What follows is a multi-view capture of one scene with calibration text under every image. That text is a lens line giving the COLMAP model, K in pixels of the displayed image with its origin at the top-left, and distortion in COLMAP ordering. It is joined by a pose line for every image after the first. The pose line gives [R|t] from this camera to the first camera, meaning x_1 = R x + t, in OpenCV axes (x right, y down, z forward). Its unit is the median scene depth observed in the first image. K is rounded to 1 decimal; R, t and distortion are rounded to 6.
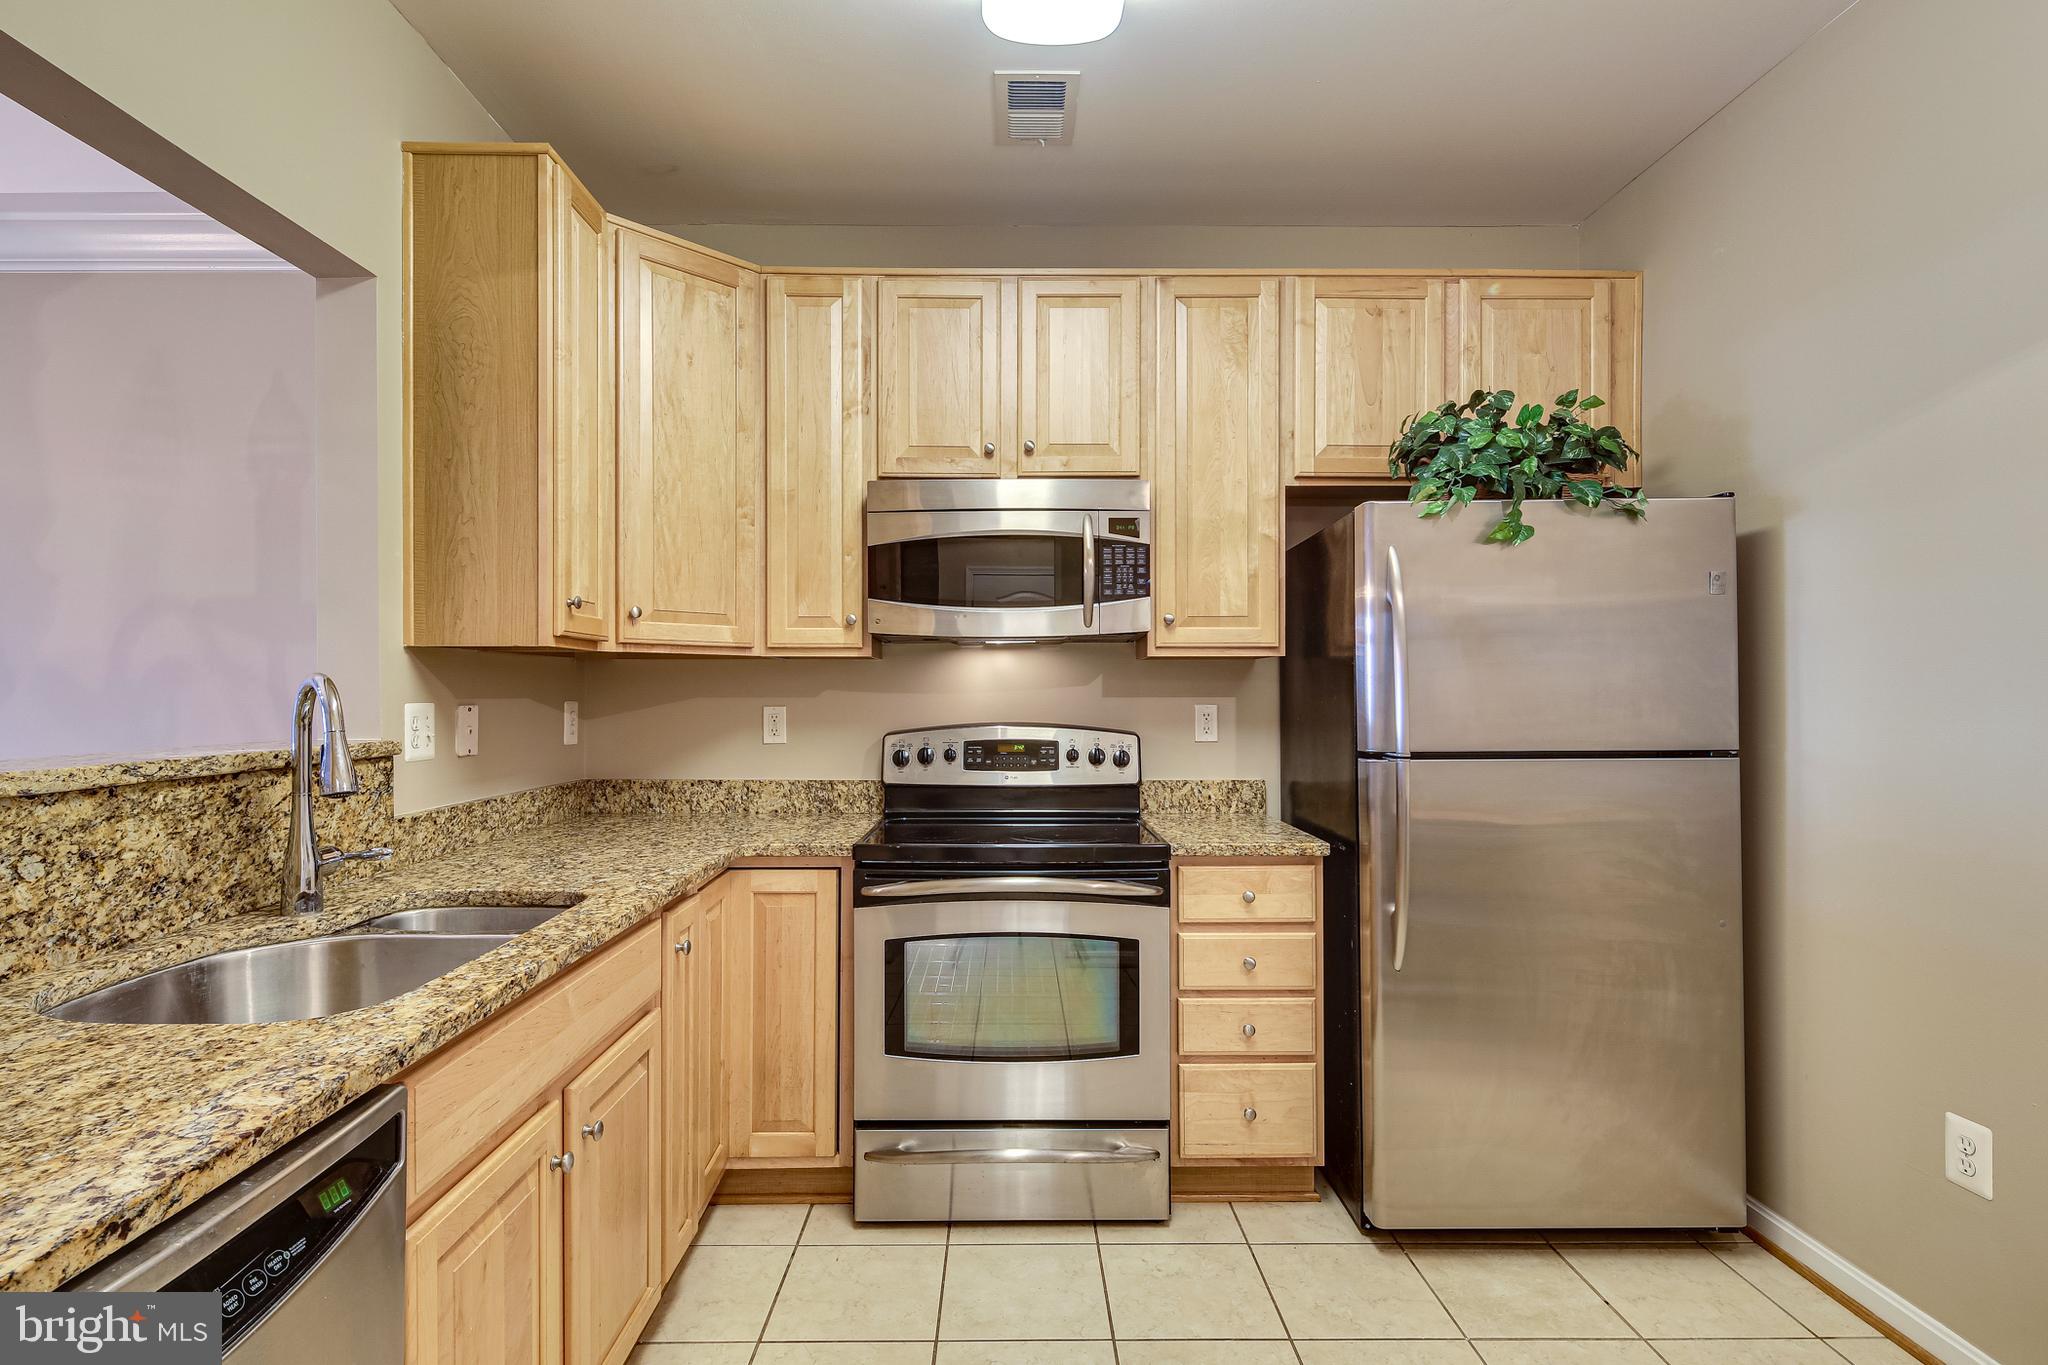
lens RADIAL K [[1007.2, 0, 1014.4], [0, 1007.2, 687.0], [0, 0, 1]] dist [0.003034, -0.001137]
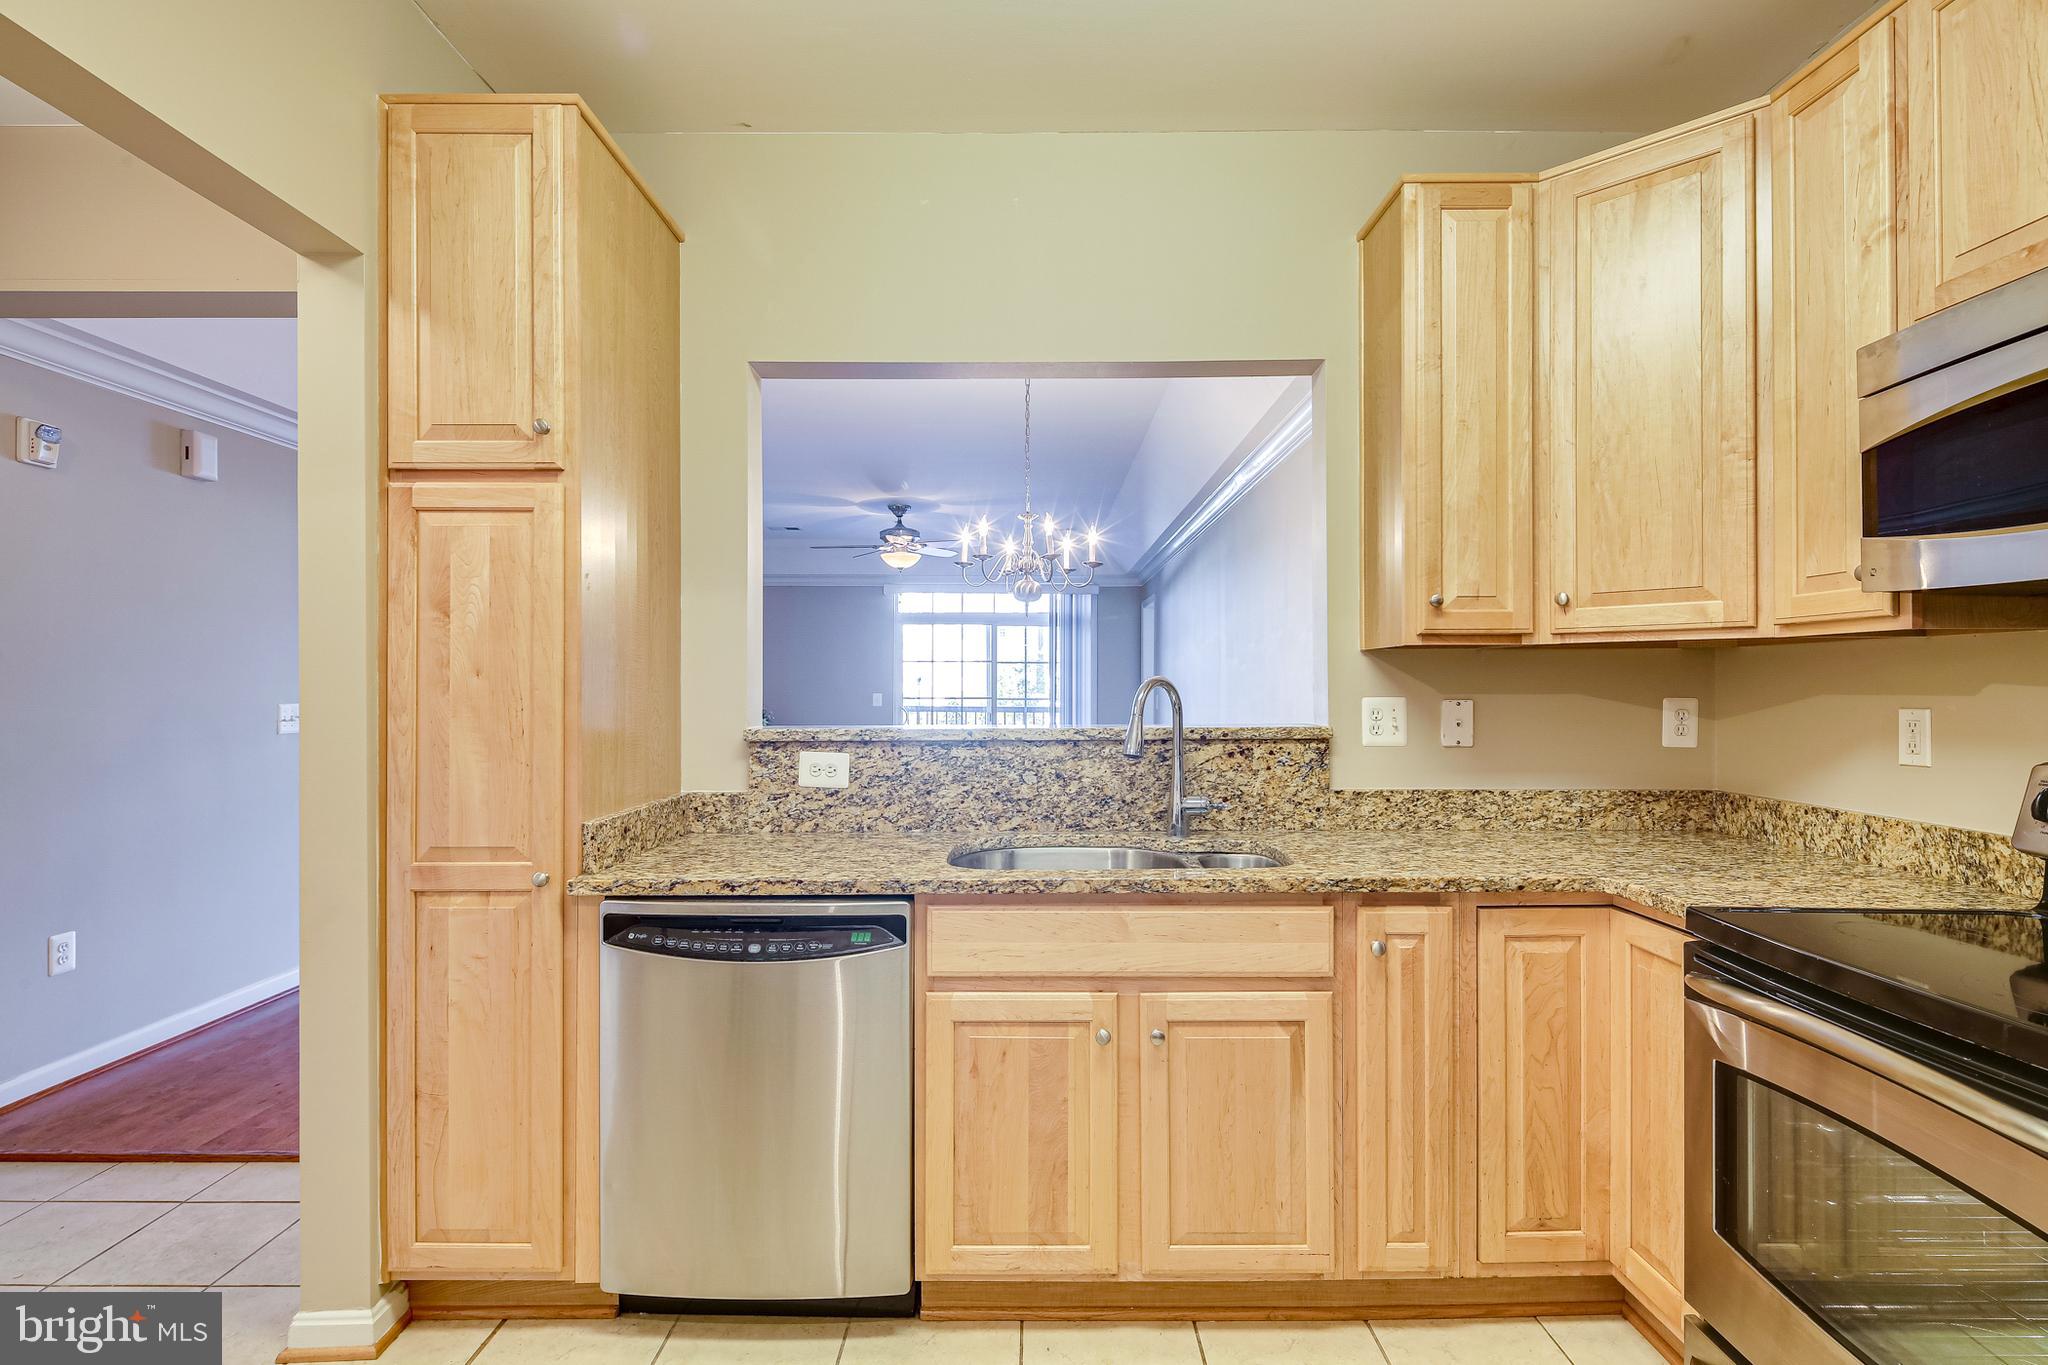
lens RADIAL K [[1007.2, 0, 1018.8], [0, 1007.2, 684.7], [0, 0, 1]] dist [0.003034, -0.001137]
pose [[-0.014954, -0.001928, -0.999886, 0.613928], [0.007523, 0.999970, -0.002041, 0.000515], [0.999860, -0.007553, -0.014939, 0.614886]]
